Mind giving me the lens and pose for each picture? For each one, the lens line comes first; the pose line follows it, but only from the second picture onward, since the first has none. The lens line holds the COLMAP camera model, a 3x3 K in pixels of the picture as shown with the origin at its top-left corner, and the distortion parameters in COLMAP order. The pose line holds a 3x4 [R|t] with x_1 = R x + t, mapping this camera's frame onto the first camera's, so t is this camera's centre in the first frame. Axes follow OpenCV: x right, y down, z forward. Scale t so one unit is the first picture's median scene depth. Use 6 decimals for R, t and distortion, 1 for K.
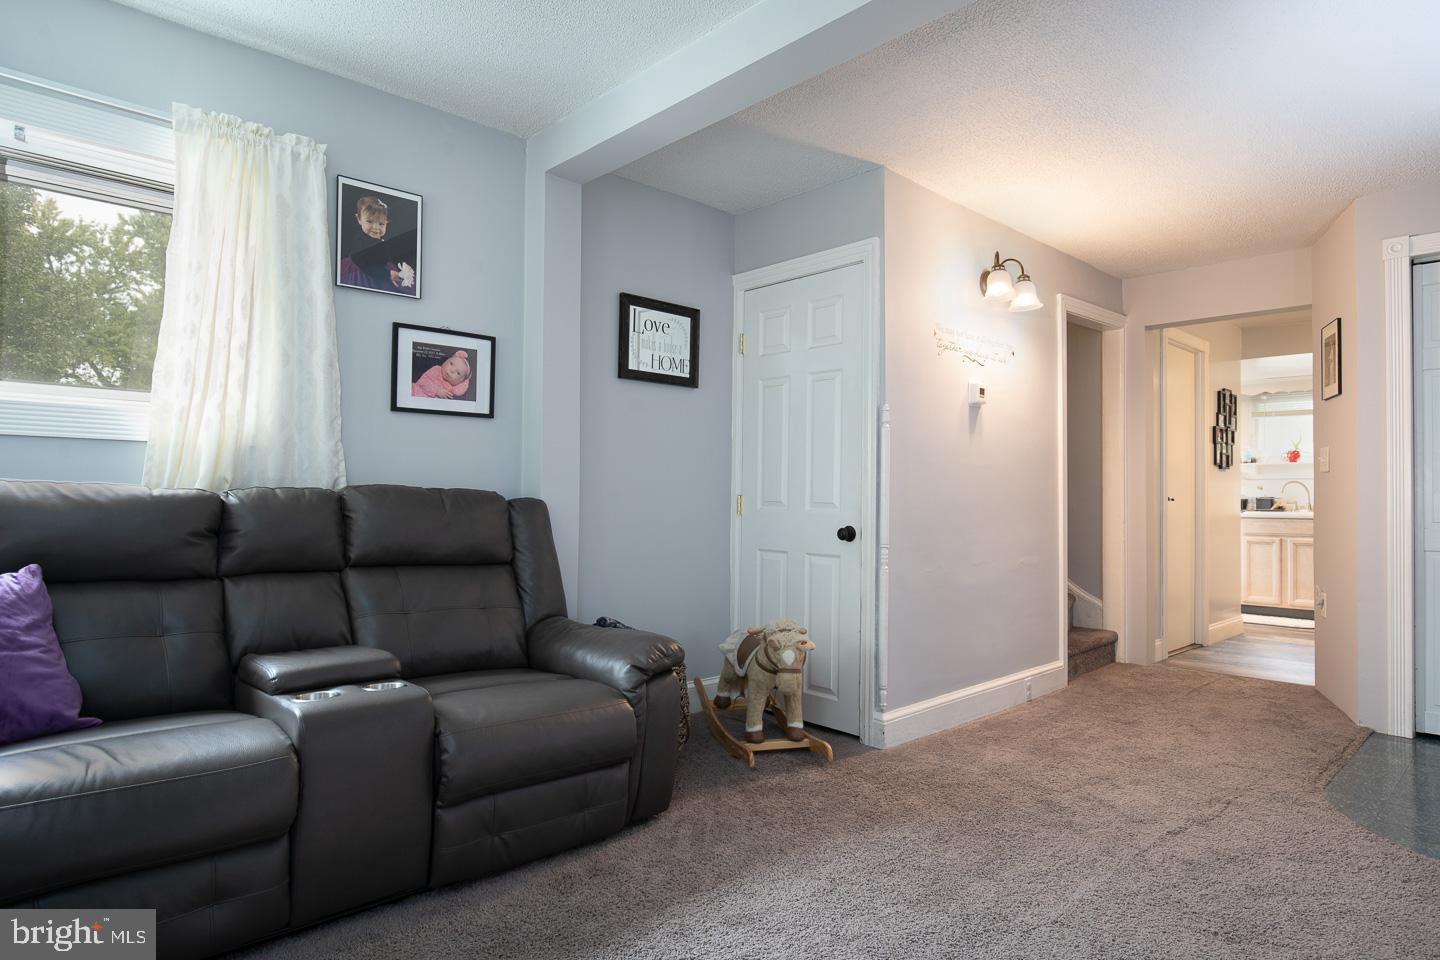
lens RADIAL K [[835.9, 0, 720.0], [0, 835.9, 480.0], [0, 0, 1]] dist [-0.001838, -0.000235]
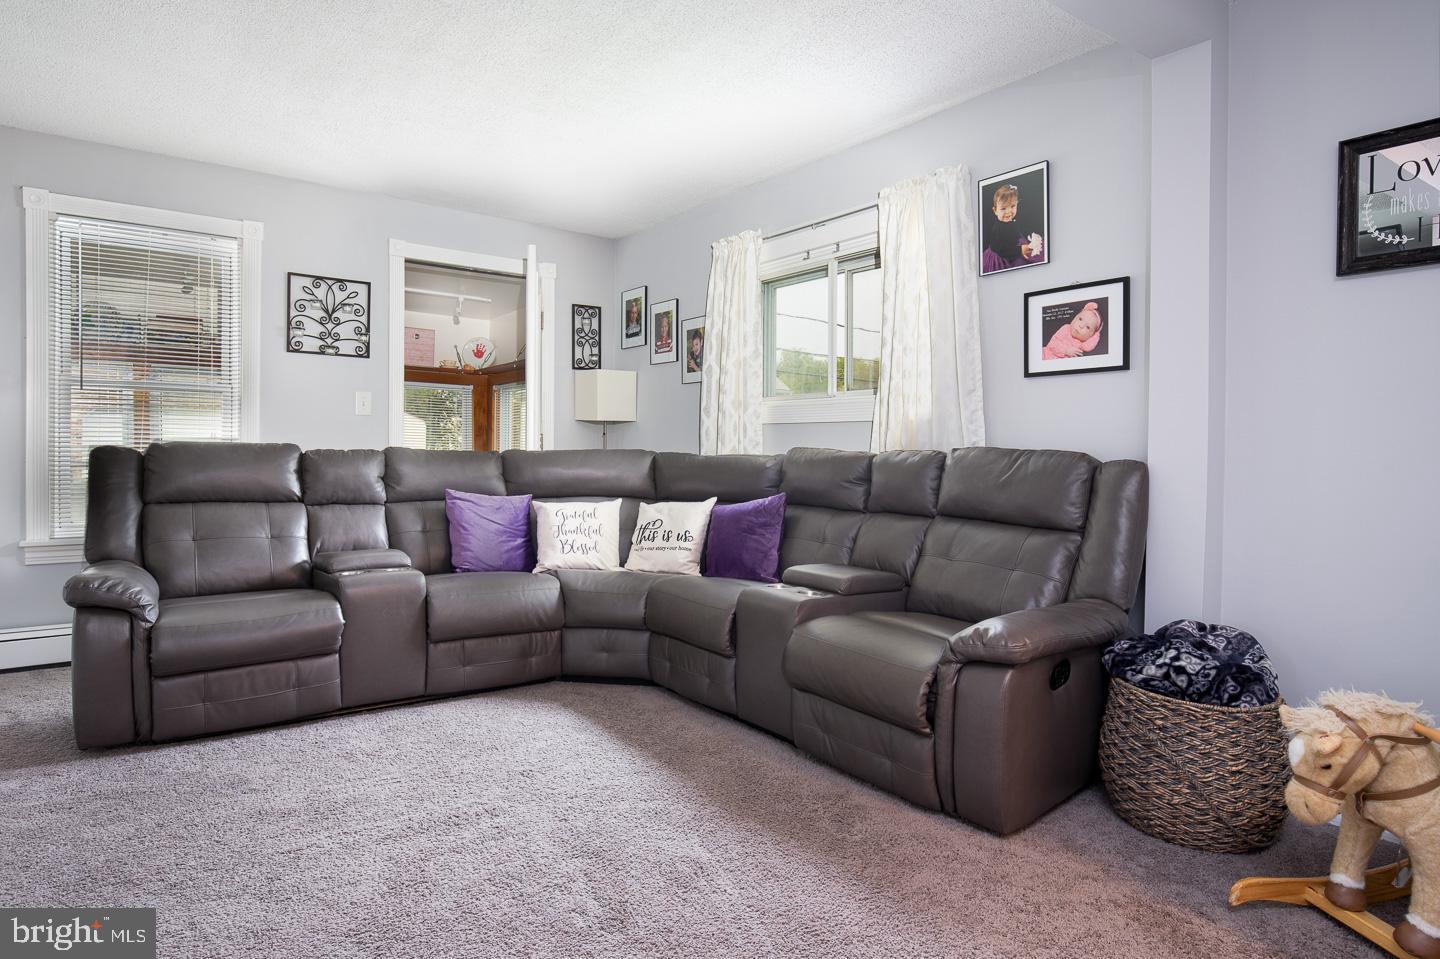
lens RADIAL K [[835.9, 0, 720.0], [0, 835.9, 479.5], [0, 0, 1]] dist [-0.001838, -0.000235]
pose [[-0.125884, 0.024617, -0.991739, 0.701694], [0.006814, 0.999690, 0.023950, 0.018773], [0.992022, -0.003742, -0.126013, 0.733355]]
